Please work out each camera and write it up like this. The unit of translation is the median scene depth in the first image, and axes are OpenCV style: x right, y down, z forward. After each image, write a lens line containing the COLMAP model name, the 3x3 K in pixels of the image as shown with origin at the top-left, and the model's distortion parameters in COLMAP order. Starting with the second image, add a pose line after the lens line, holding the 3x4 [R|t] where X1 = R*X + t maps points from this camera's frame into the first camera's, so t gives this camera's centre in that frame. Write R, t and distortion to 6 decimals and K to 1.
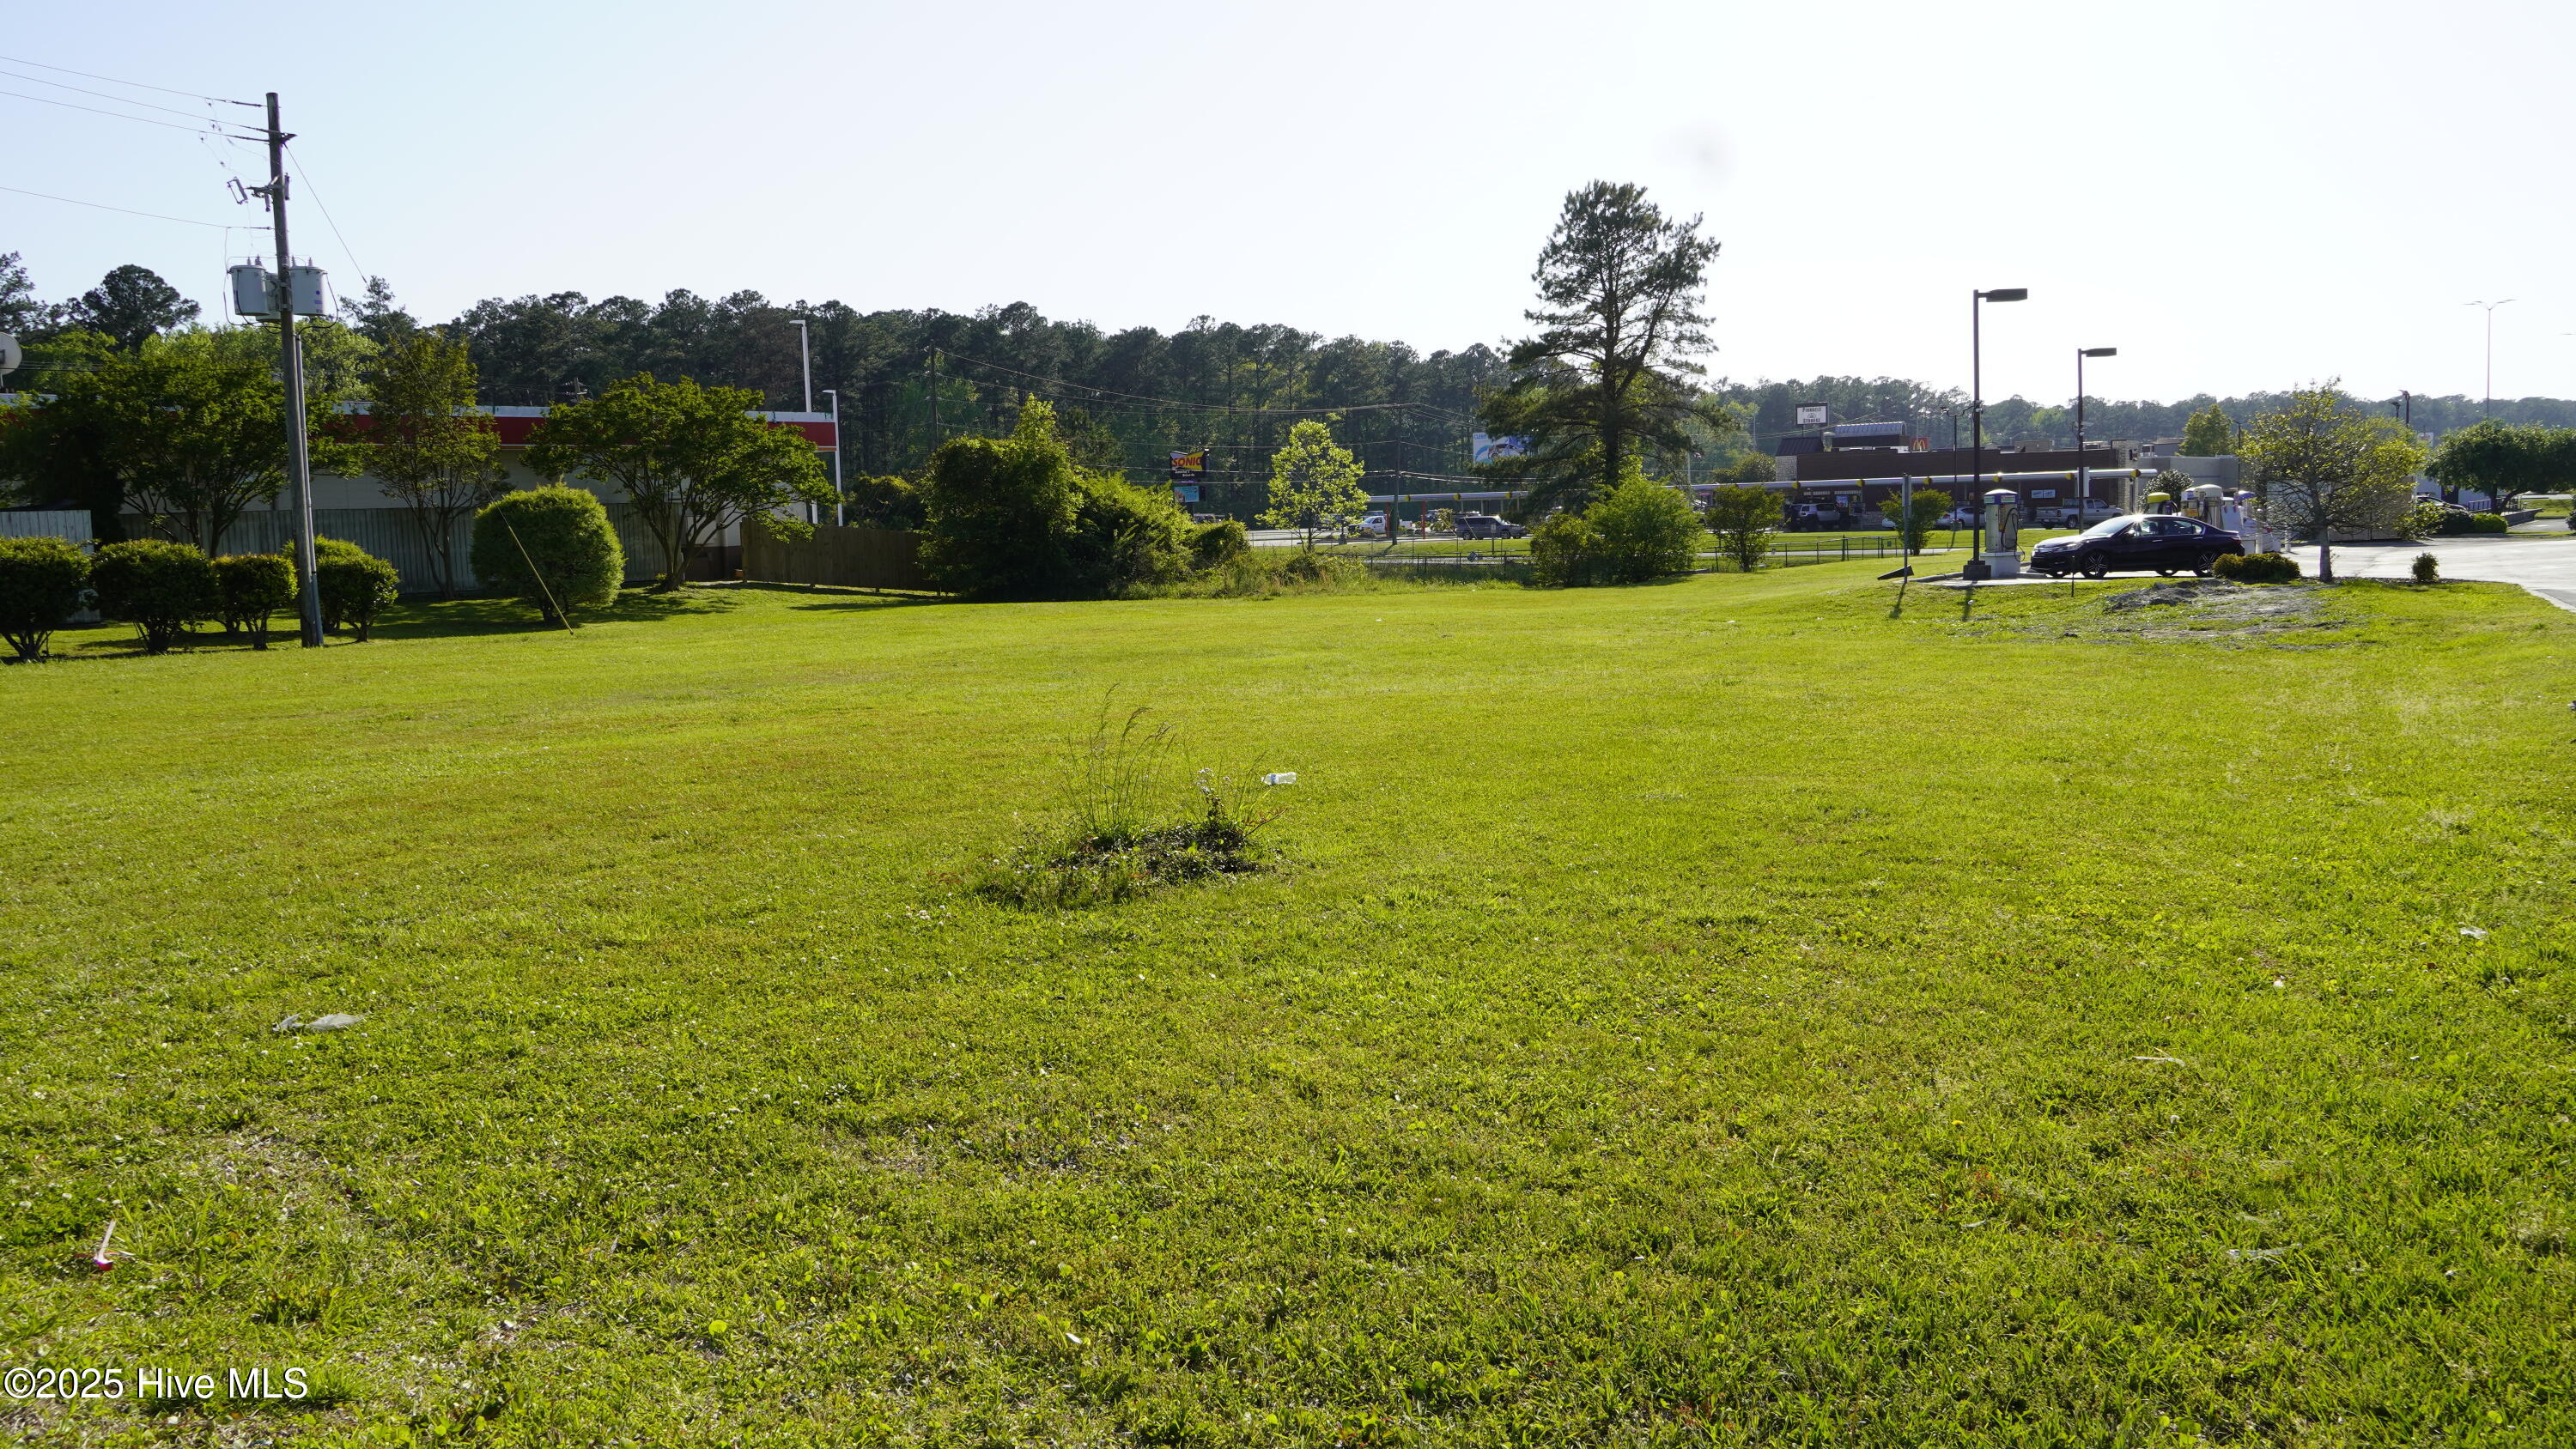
lens RADIAL K [[1921.2, 0, 1292.0], [0, 1921.2, 726.9], [0, 0, 1]] dist [-0.052226, 0.067378]
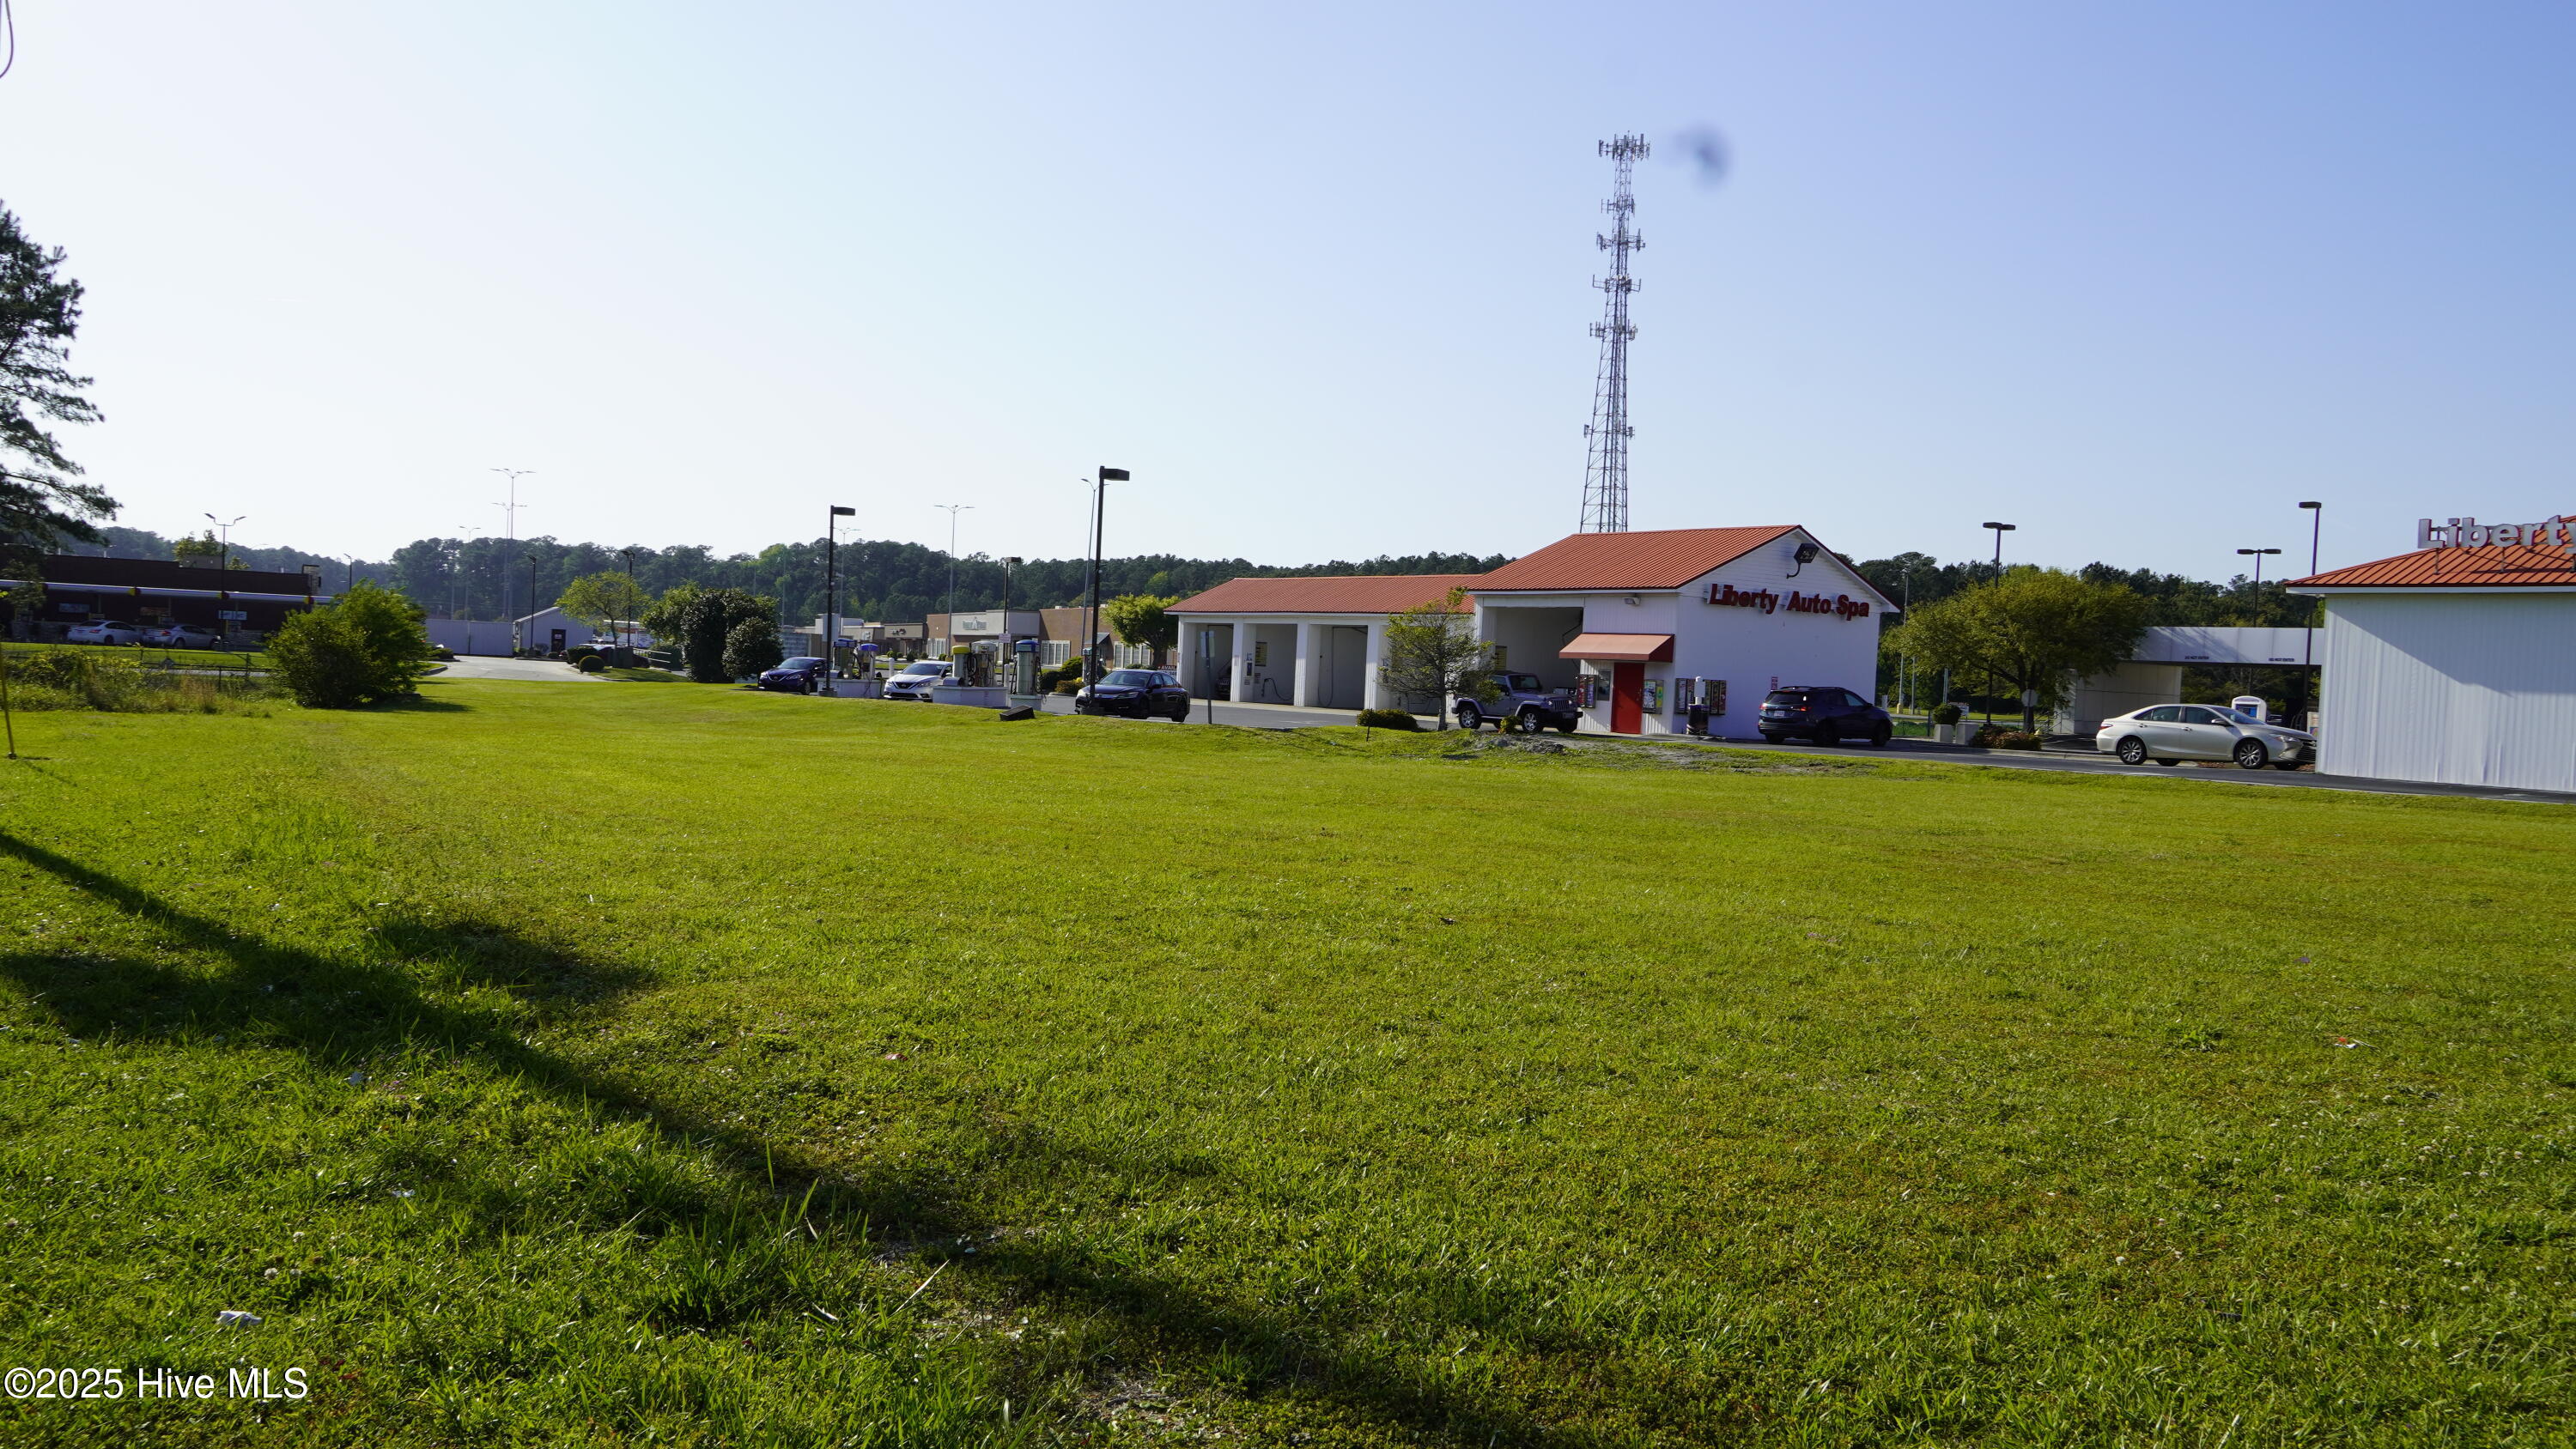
lens RADIAL K [[1921.2, 0, 1305.1], [0, 1921.2, 712.4], [0, 0, 1]] dist [-0.052226, 0.067378]
pose [[0.426484, 0.030366, 0.903985, -0.457197], [0.040468, 0.997795, -0.052609, -0.012761], [-0.903589, 0.059019, 0.424315, 0.305439]]
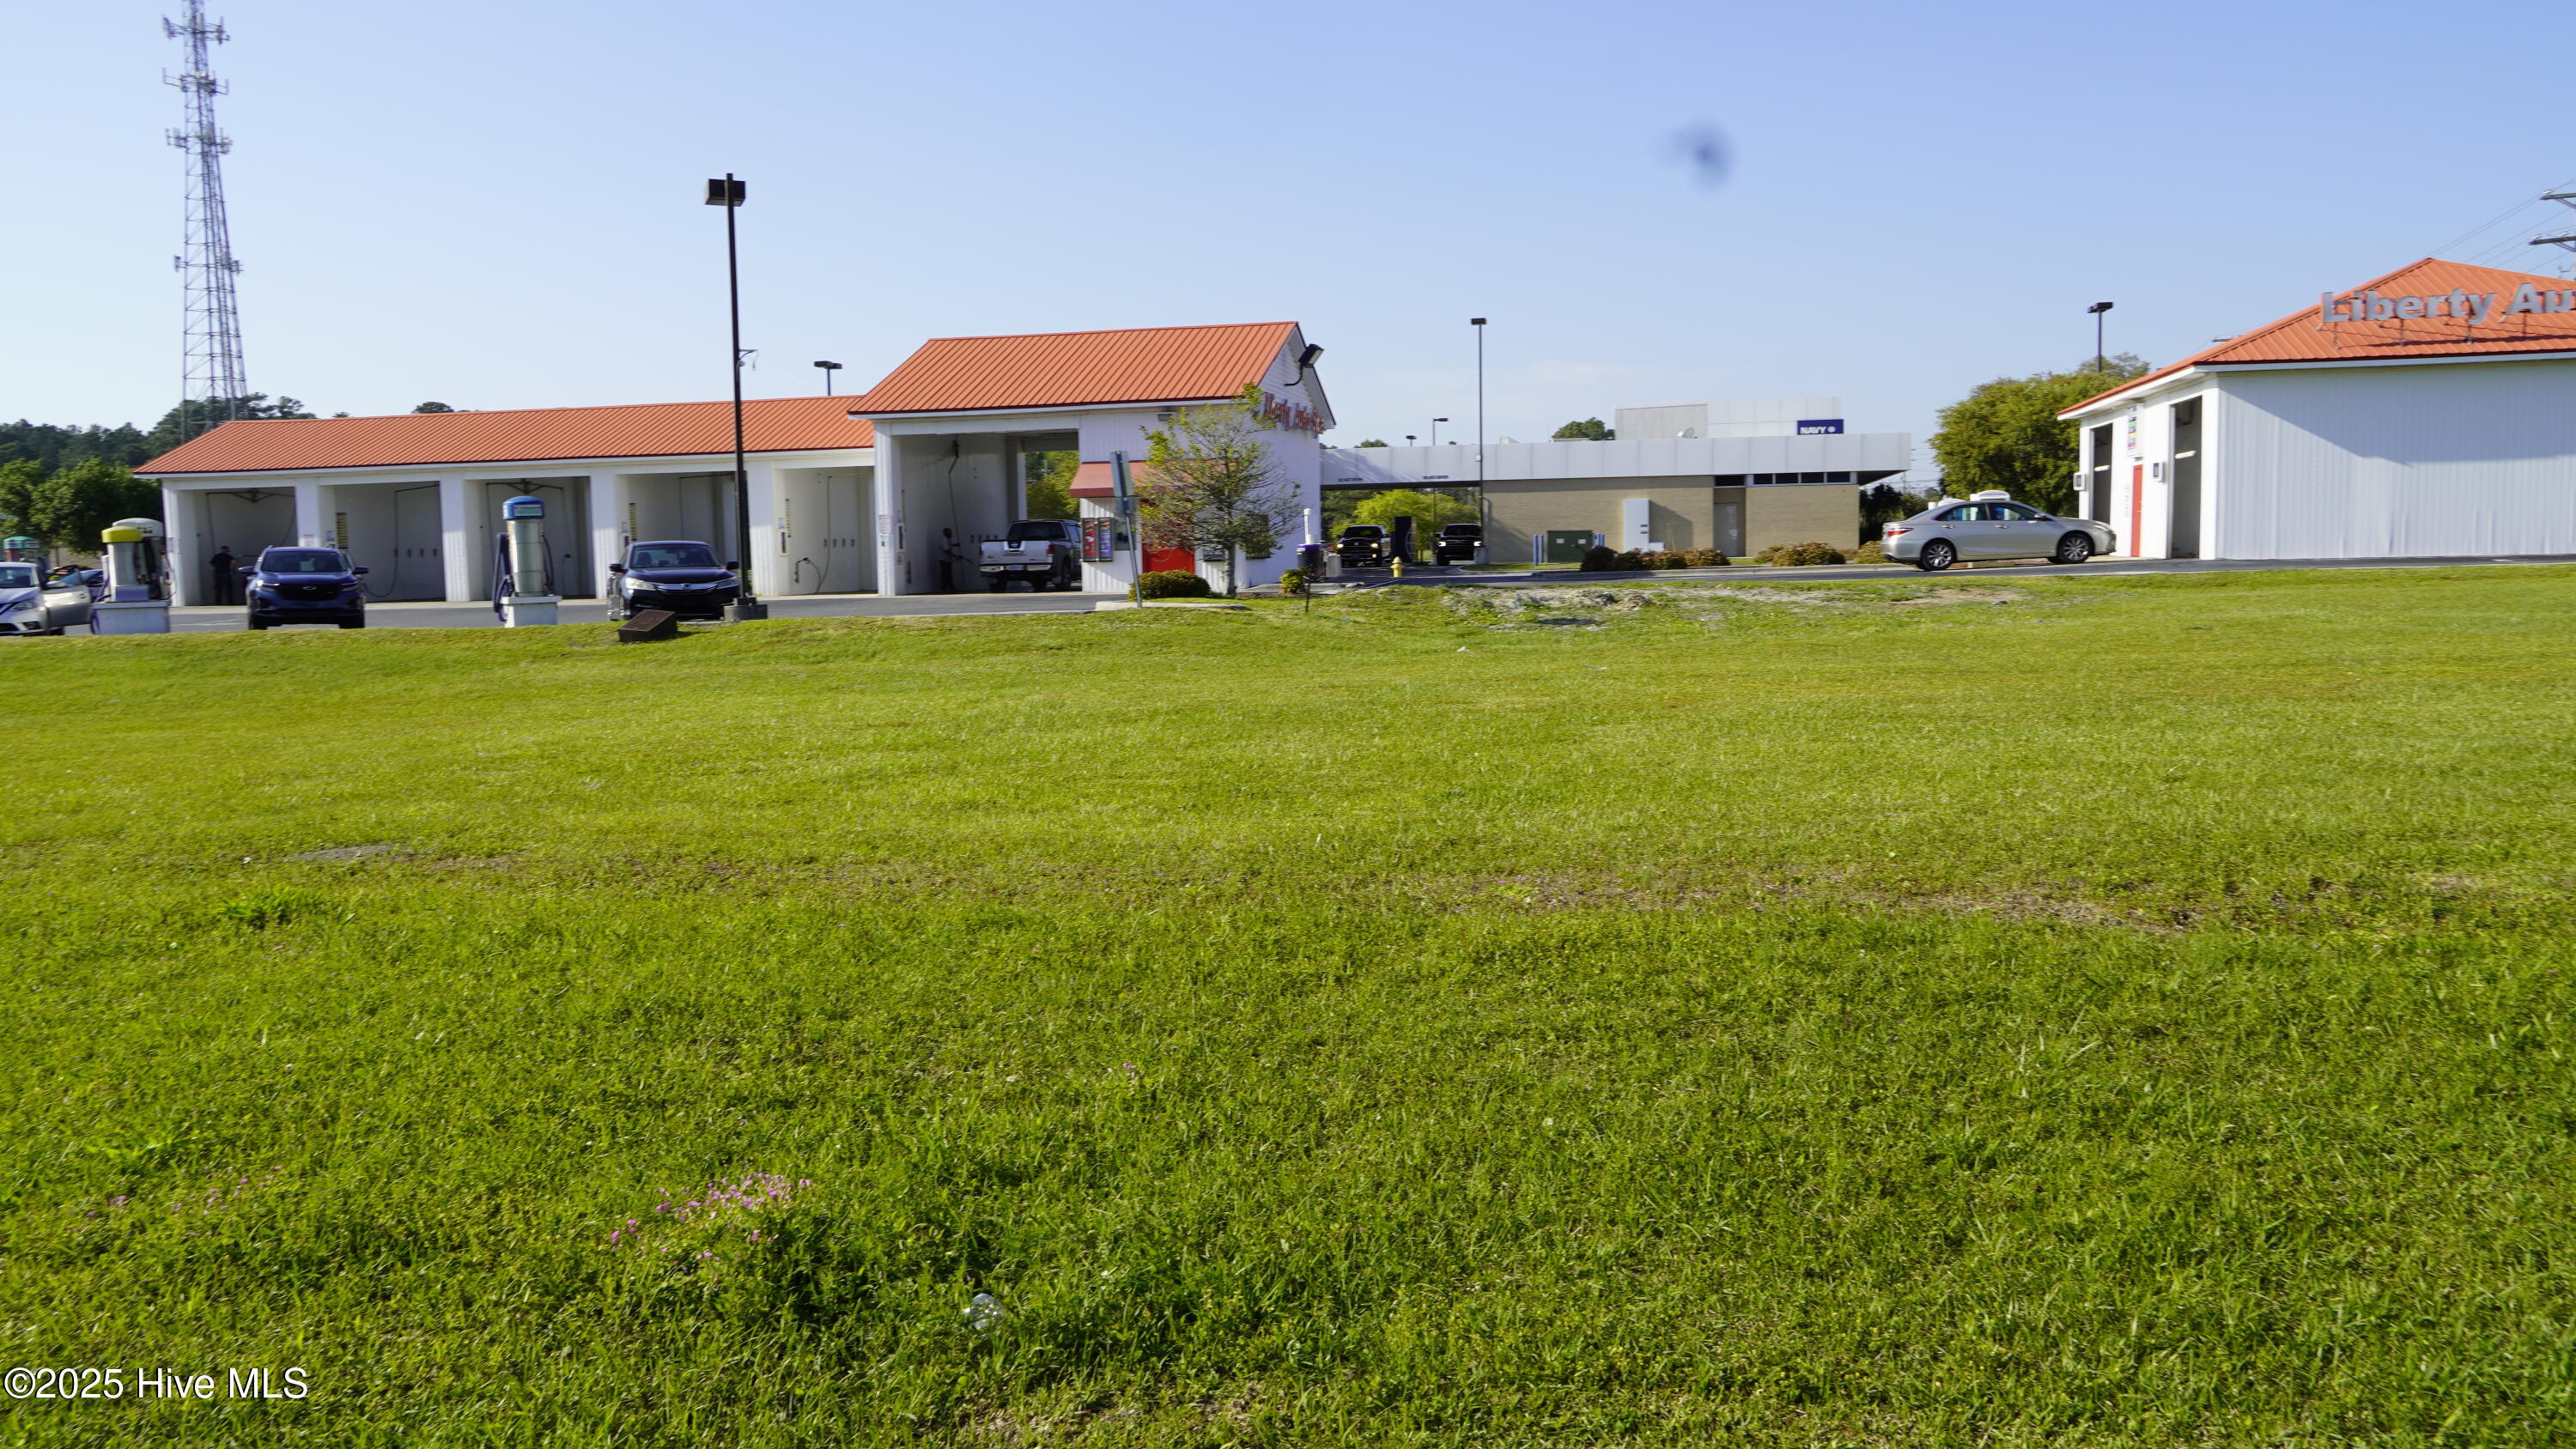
lens RADIAL K [[1921.2, 0, 1308.4], [0, 1921.2, 718.0], [0, 0, 1]] dist [-0.052226, 0.067378]
pose [[-0.275334, -0.049077, 0.960095, -0.240438], [0.136553, 0.986573, 0.089591, -0.058934], [-0.951601, 0.155771, -0.264936, 0.741004]]
